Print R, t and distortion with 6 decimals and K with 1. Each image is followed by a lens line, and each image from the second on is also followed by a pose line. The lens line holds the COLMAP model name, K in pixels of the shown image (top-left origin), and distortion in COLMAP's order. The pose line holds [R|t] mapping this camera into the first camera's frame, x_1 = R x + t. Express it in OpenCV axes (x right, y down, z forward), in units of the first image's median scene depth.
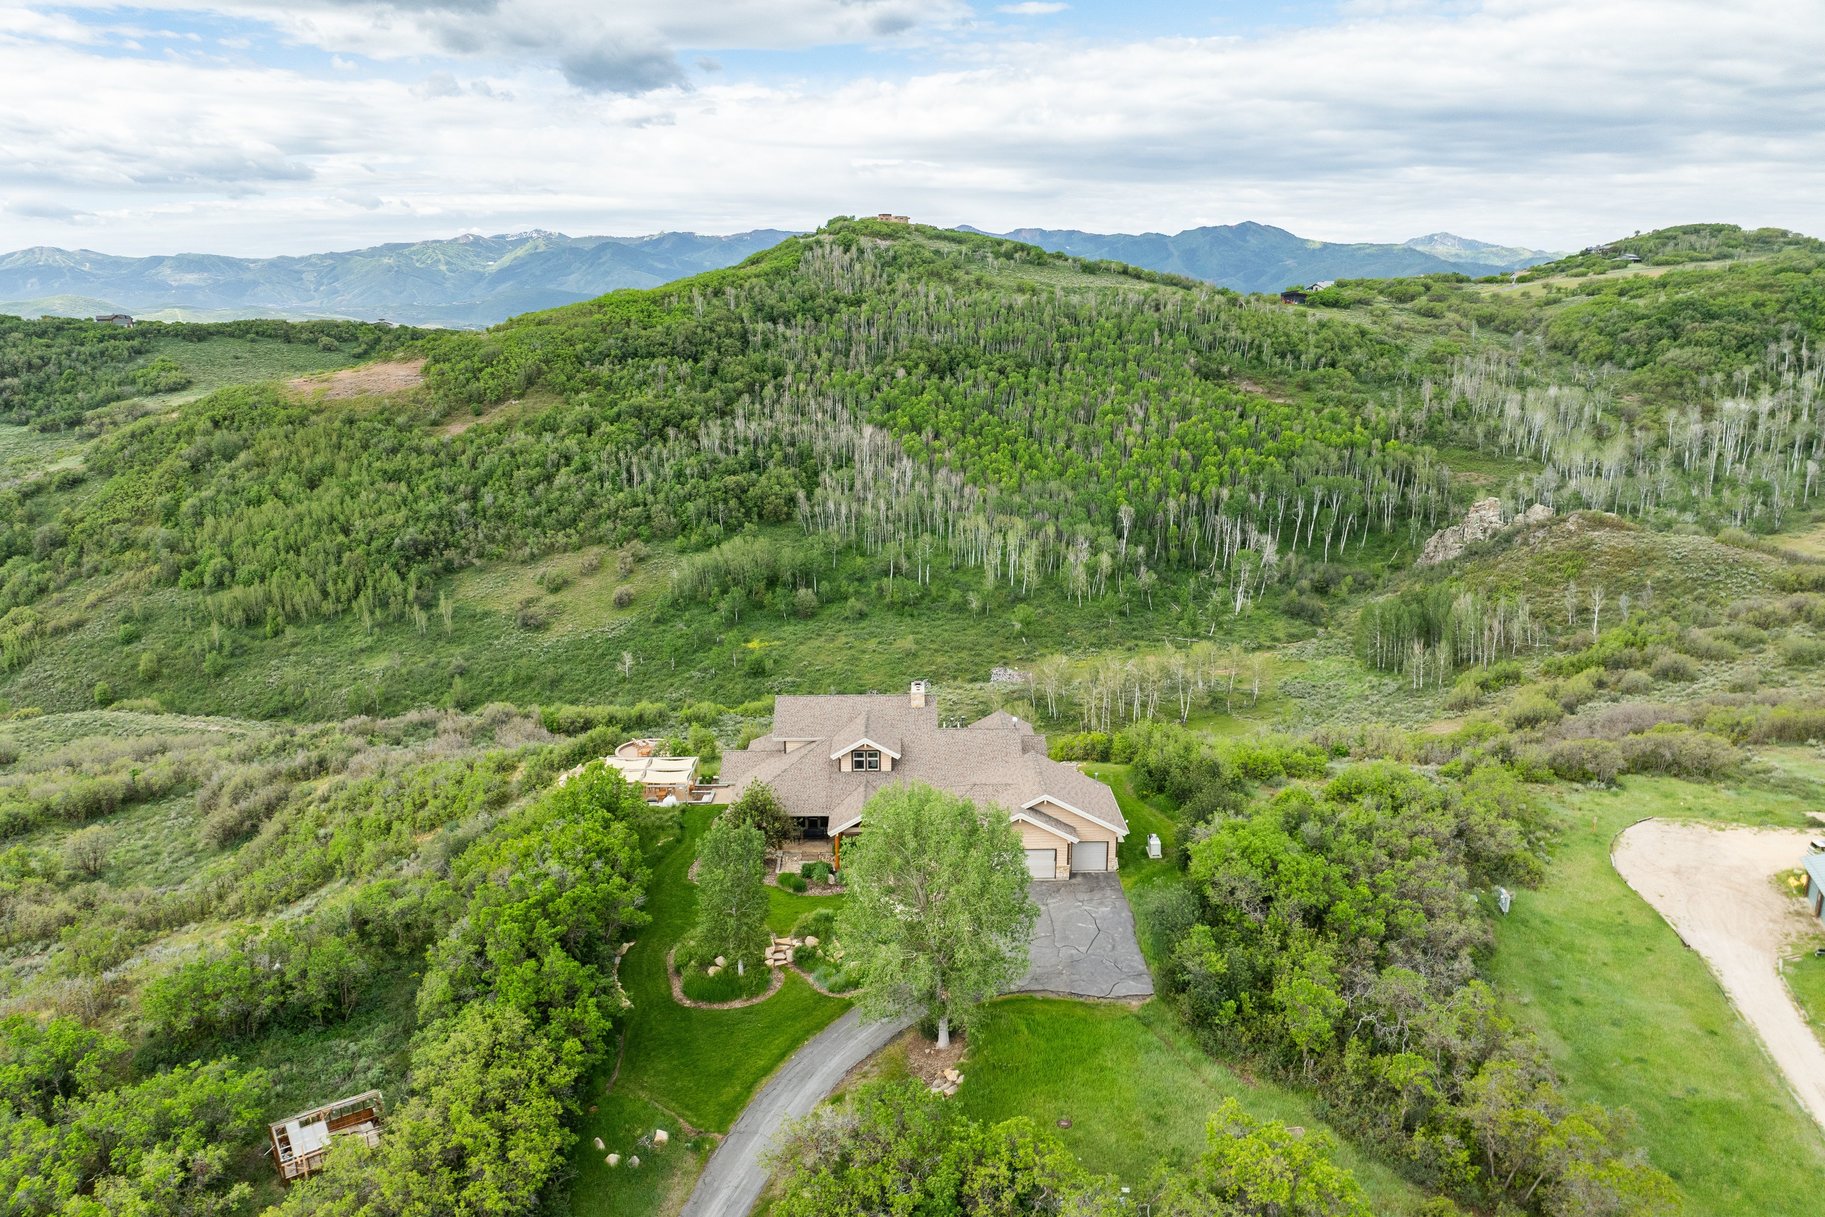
lens RADIAL K [[1293.5, 0, 912.5], [0, 1293.5, 608.5], [0, 0, 1]] dist [-0.034415, -0.003129]
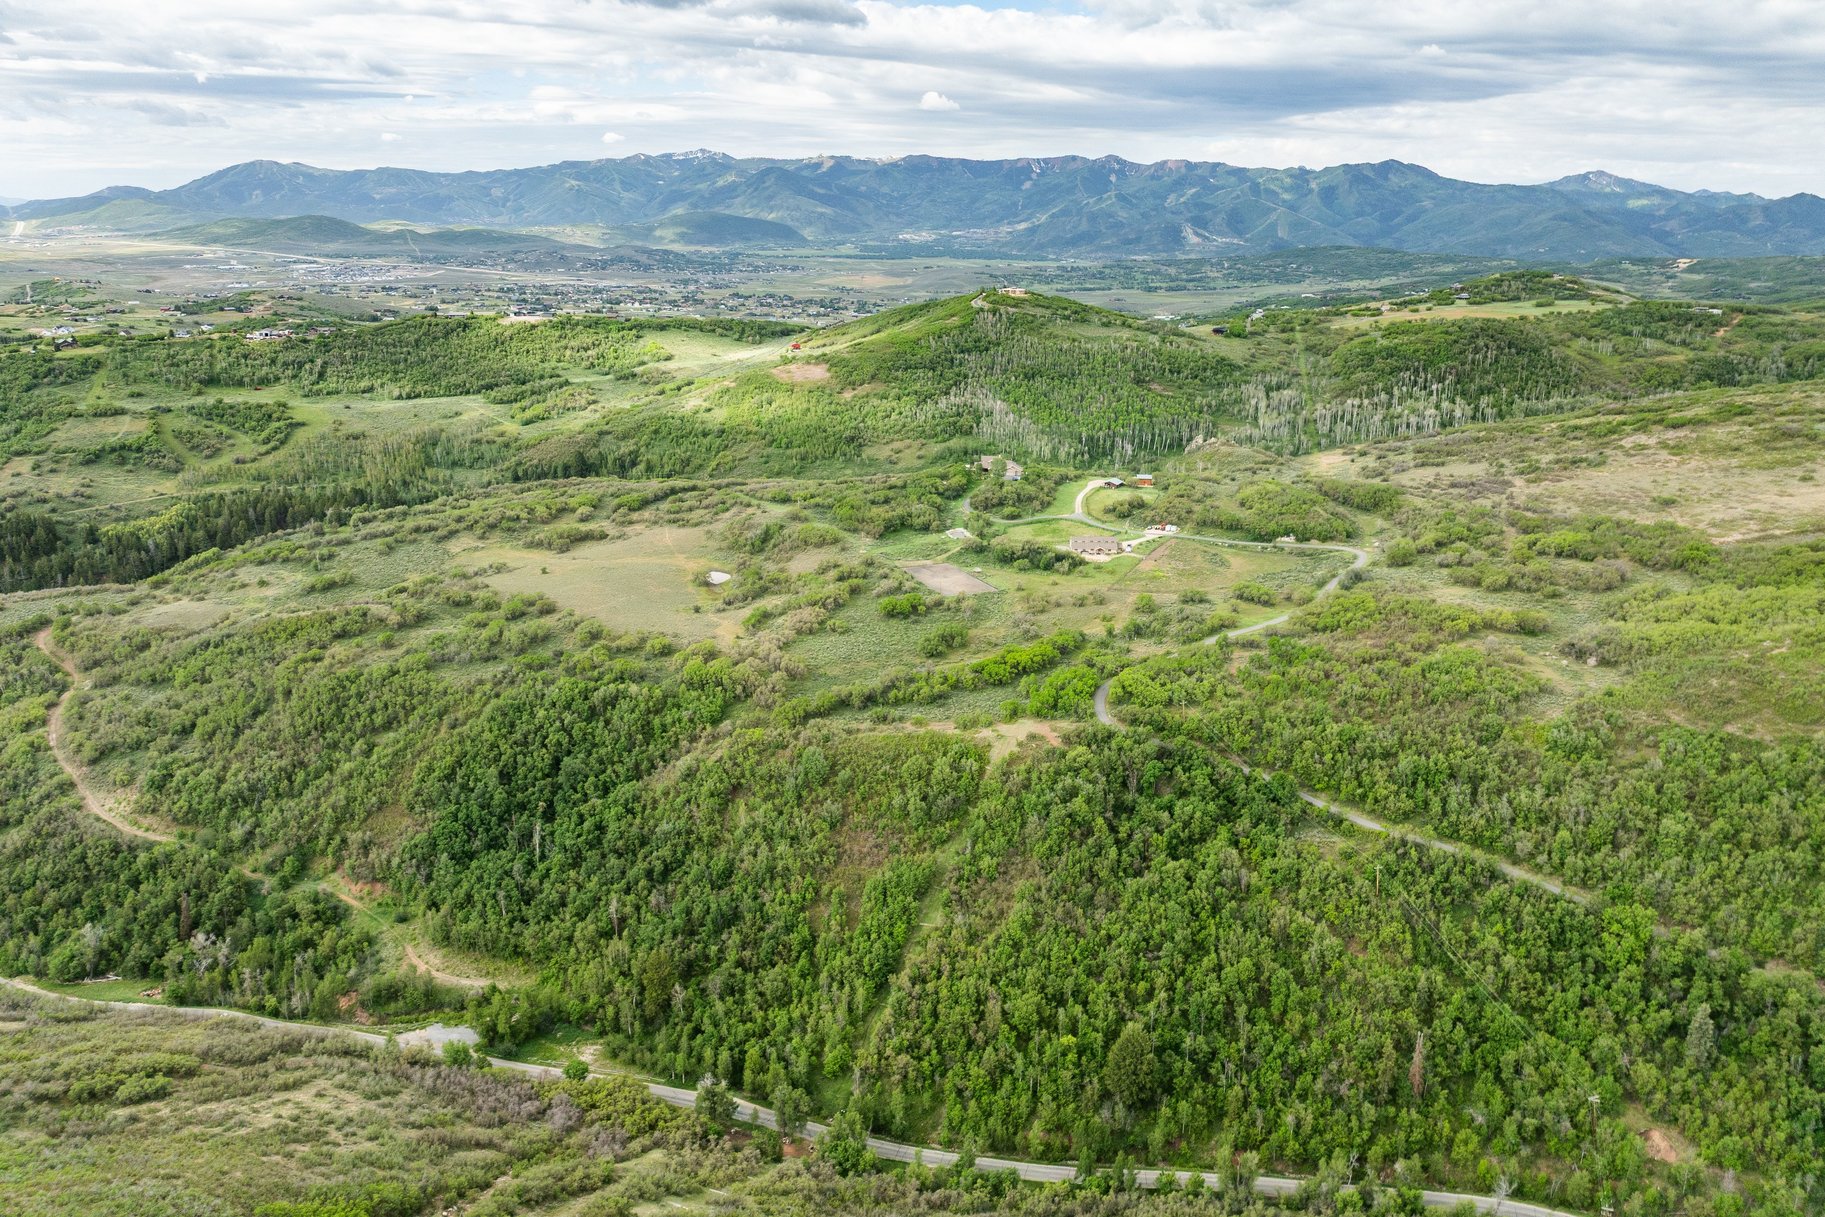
lens RADIAL K [[1293.5, 0, 912.5], [0, 1293.5, 608.5], [0, 0, 1]] dist [-0.034415, -0.003129]
pose [[0.993758, 0.051573, -0.098922, 0.084076], [-0.045298, 0.996879, 0.064657, 0.140823], [0.101947, -0.059772, 0.992992, -1.916279]]
